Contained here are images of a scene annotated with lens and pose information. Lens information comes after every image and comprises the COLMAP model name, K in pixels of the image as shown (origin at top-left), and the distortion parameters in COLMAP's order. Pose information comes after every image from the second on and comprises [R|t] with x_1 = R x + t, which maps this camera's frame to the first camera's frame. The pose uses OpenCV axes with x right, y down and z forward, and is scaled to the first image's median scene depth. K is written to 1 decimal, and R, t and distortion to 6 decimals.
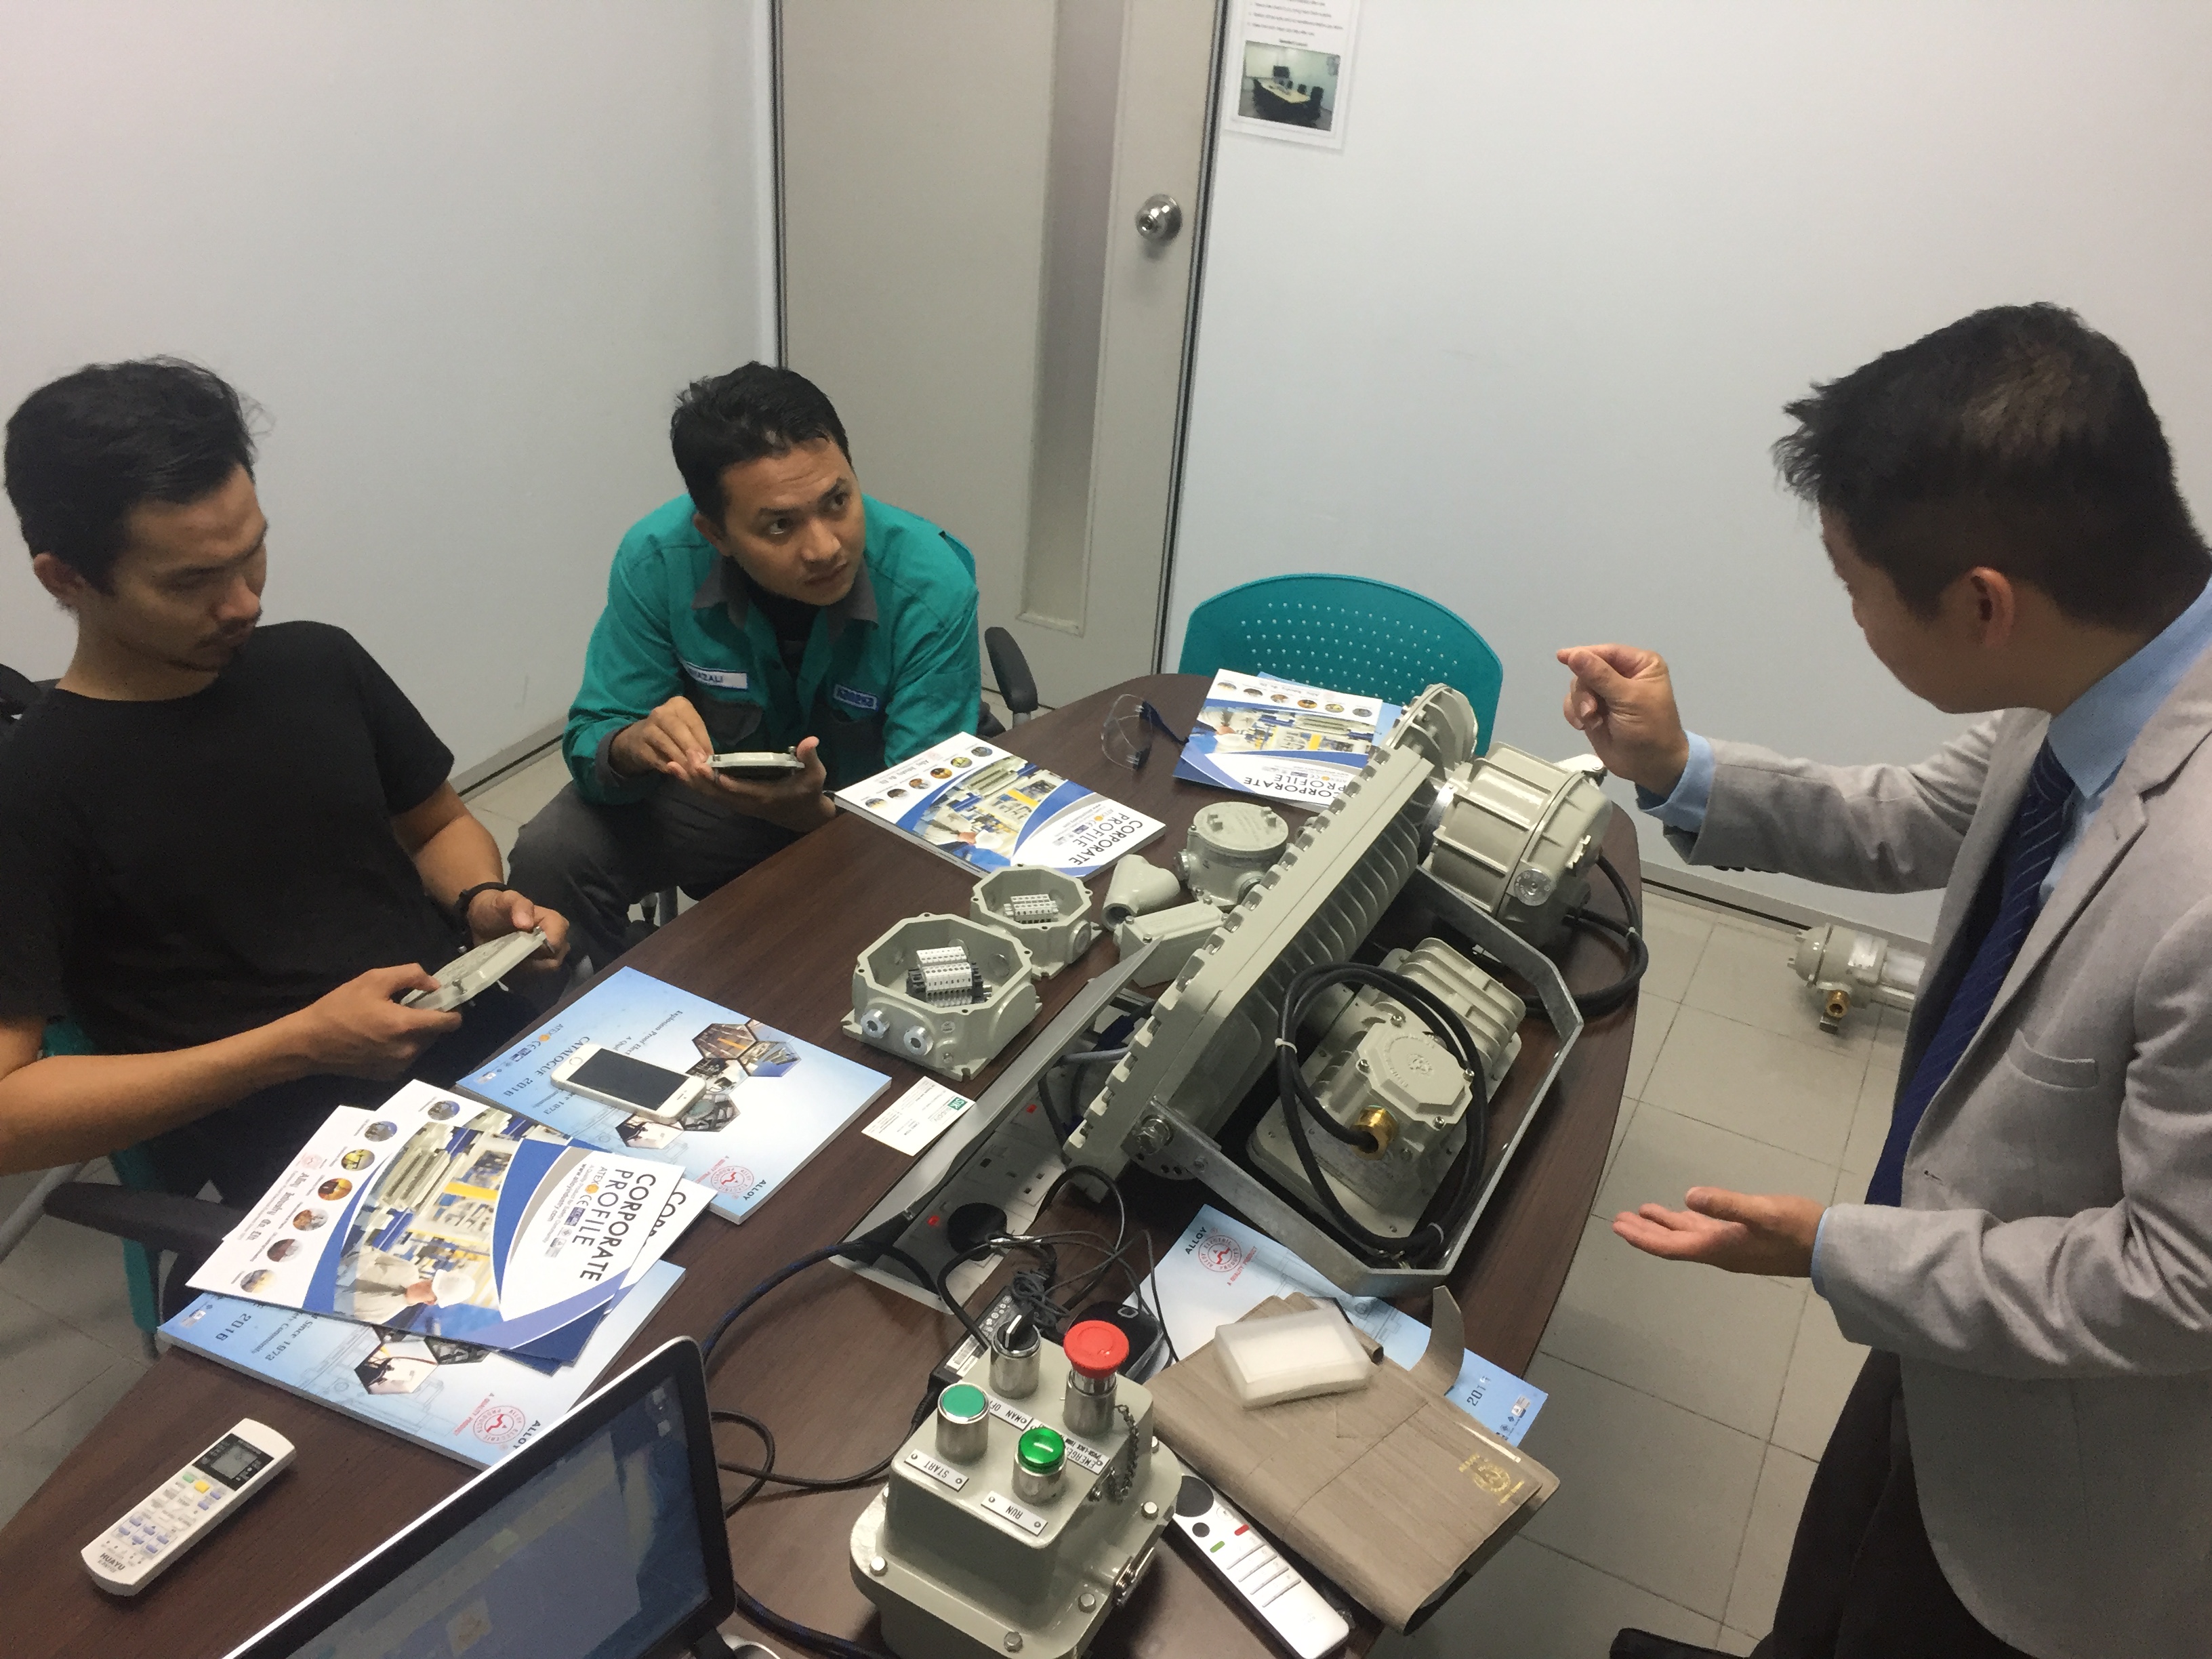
lens RADIAL K [[1894.0, 0, 1115.5], [0, 1894.0, 835.1], [0, 0, 1]] dist [-0.010811, -0.016795]
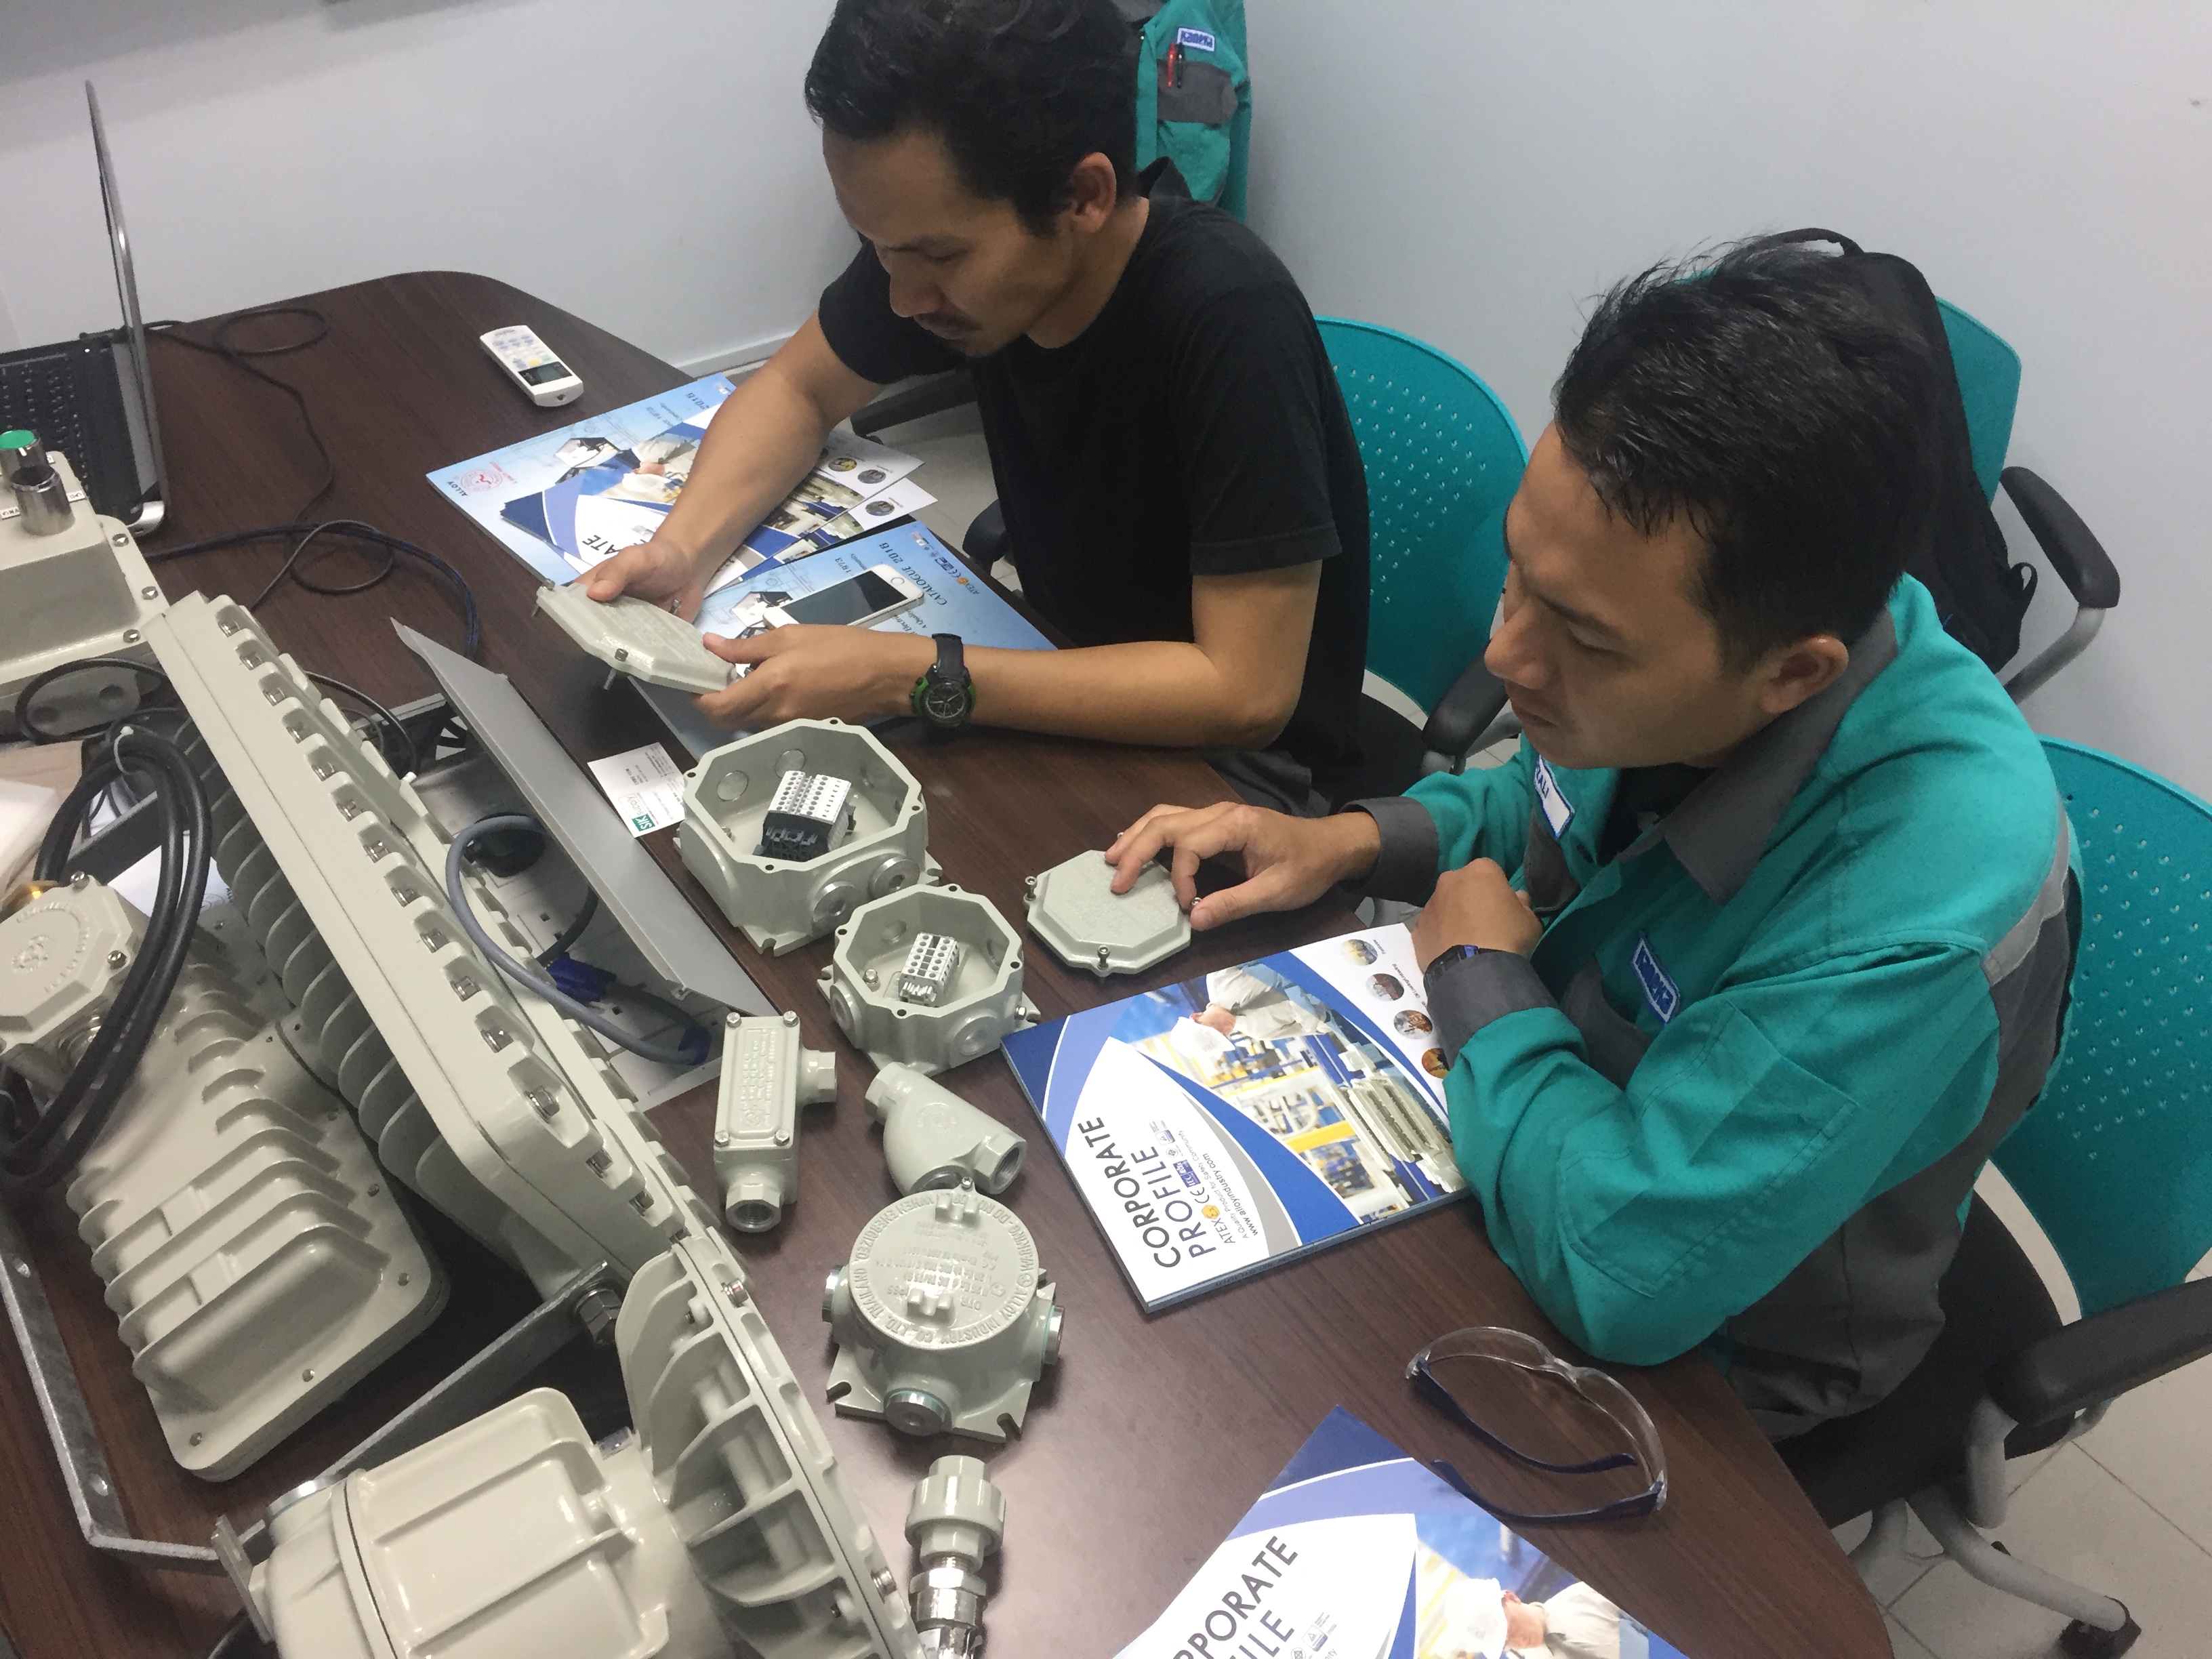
lens RADIAL K [[1894.0, 0, 1115.5], [0, 1894.0, 835.1], [0, 0, 1]] dist [-0.010811, -0.016795]
pose [[-0.446794, 0.510017, -0.735022, 0.306443], [-0.525548, 0.515255, 0.676987, -0.371159], [0.723999, 0.688763, 0.037826, 0.824120]]
